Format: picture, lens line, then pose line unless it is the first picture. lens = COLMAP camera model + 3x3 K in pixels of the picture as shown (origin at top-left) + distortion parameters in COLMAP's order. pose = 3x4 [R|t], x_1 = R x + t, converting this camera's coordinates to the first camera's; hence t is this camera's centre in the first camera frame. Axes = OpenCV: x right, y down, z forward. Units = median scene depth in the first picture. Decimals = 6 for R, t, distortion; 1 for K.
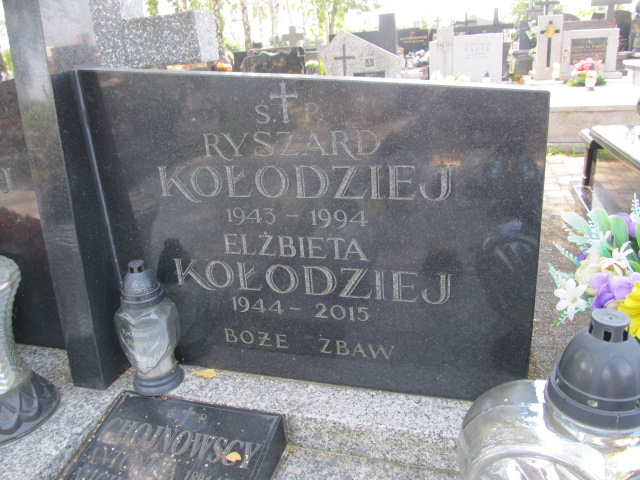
lens RADIAL K [[525.9, 0, 325.7], [0, 525.9, 243.8], [0, 0, 1]] dist [-0.062548, 0.014867]
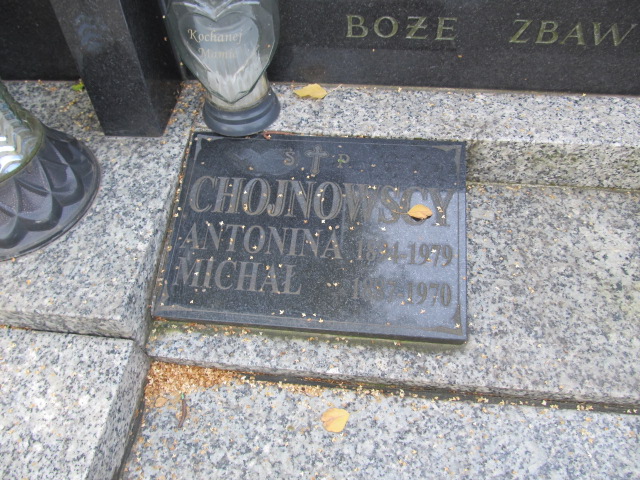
lens RADIAL K [[525.9, 0, 320.4], [0, 525.9, 240.2], [0, 0, 1]] dist [-0.062548, 0.014867]
pose [[0.983321, -0.133970, 0.123010, -0.356334], [0.049975, 0.849322, 0.525504, 0.069032], [-0.174877, -0.510592, 0.841851, 0.388002]]
